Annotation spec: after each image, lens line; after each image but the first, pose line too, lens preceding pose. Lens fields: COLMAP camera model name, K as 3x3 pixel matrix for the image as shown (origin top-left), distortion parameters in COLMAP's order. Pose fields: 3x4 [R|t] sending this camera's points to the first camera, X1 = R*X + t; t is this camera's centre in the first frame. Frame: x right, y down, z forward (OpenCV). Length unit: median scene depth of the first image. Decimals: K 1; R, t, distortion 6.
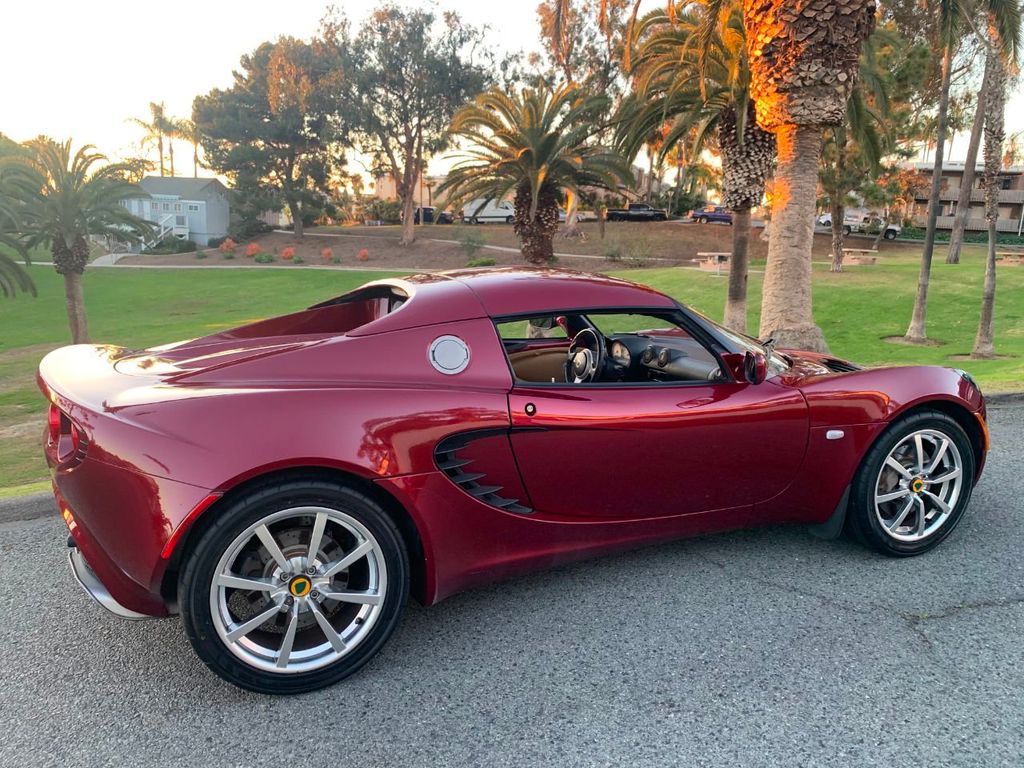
lens RADIAL K [[771.4, 0, 508.6], [0, 771.4, 382.8], [0, 0, 1]] dist [0.064296, -0.144138]
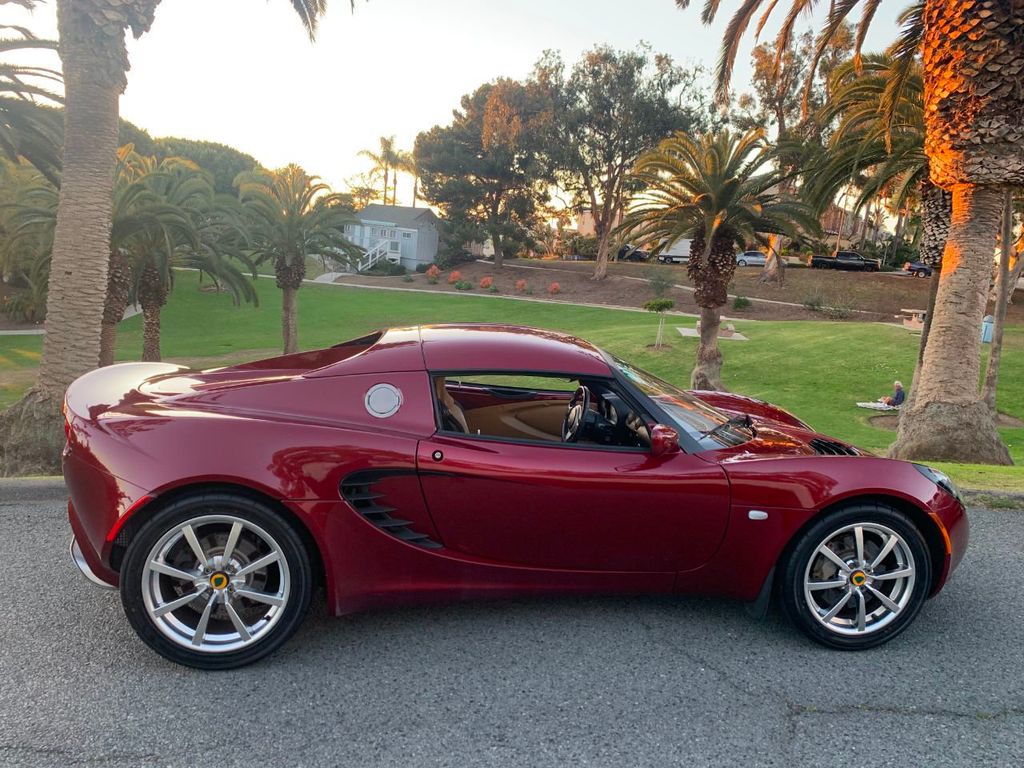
lens RADIAL K [[771.5, 0, 519.0], [0, 771.5, 387.2], [0, 0, 1]] dist [0.046419, -0.083132]
pose [[0.968941, 0.092969, -0.229152, 0.038835], [-0.101780, 0.994443, -0.026909, -0.004670], [0.225377, 0.049397, 0.973019, -0.007476]]
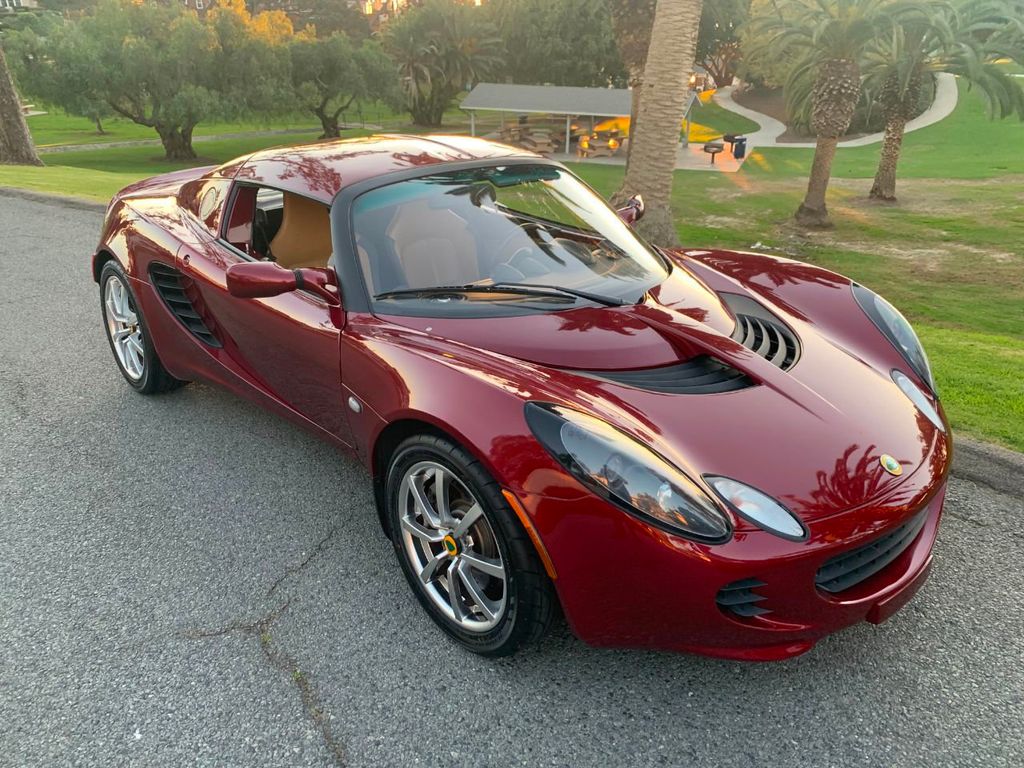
lens RADIAL K [[787.8, 0, 508.3], [0, 787.8, 370.4], [0, 0, 1]] dist [0.009376, 0.000160]
pose [[0.346047, 0.351855, -0.869741, 0.143840], [-0.169769, 0.935195, 0.310788, -0.029470], [0.922730, 0.040108, 0.383355, 0.111650]]
